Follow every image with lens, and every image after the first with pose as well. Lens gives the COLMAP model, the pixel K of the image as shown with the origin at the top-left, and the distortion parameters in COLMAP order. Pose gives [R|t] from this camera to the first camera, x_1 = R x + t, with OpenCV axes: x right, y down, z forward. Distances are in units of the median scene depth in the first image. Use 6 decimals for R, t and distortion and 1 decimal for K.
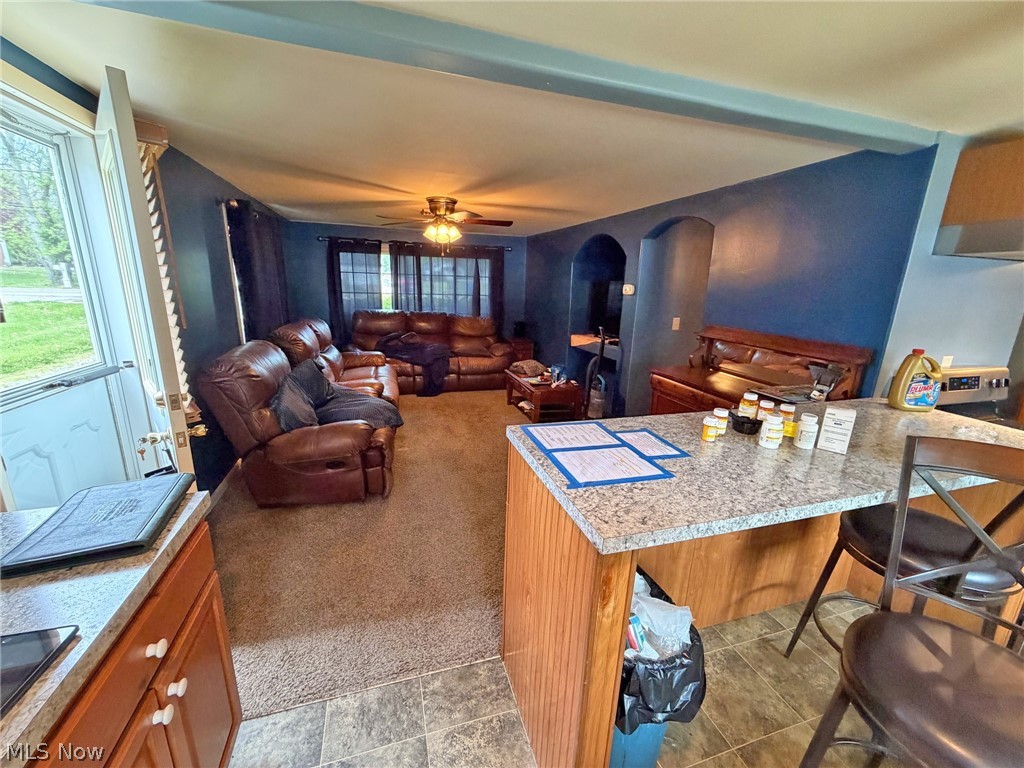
lens RADIAL K [[408.4, 0, 508.1], [0, 408.4, 384.6], [0, 0, 1]] dist [0.001606, 0.000153]
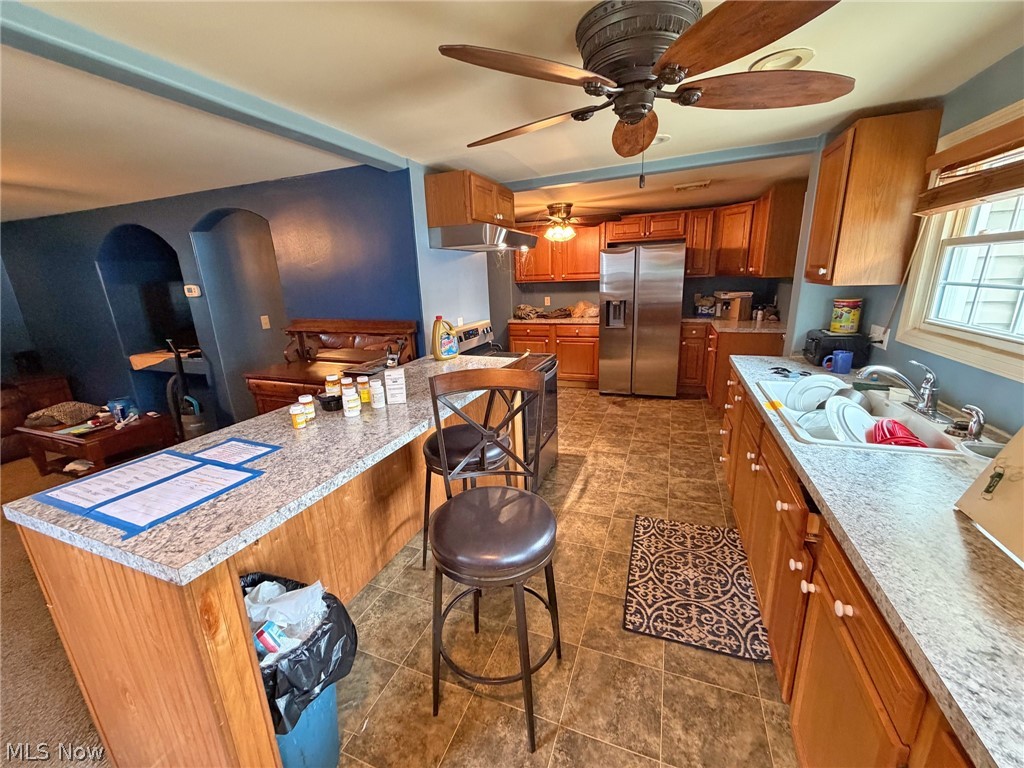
lens RADIAL K [[408.4, 0, 509.2], [0, 408.4, 385.0], [0, 0, 1]] dist [0.001606, 0.000153]
pose [[0.622892, -0.256258, 0.739146, 0.069907], [0.244462, 0.961272, 0.127255, 0.027233], [-0.743131, 0.101427, 0.661414, -0.103927]]
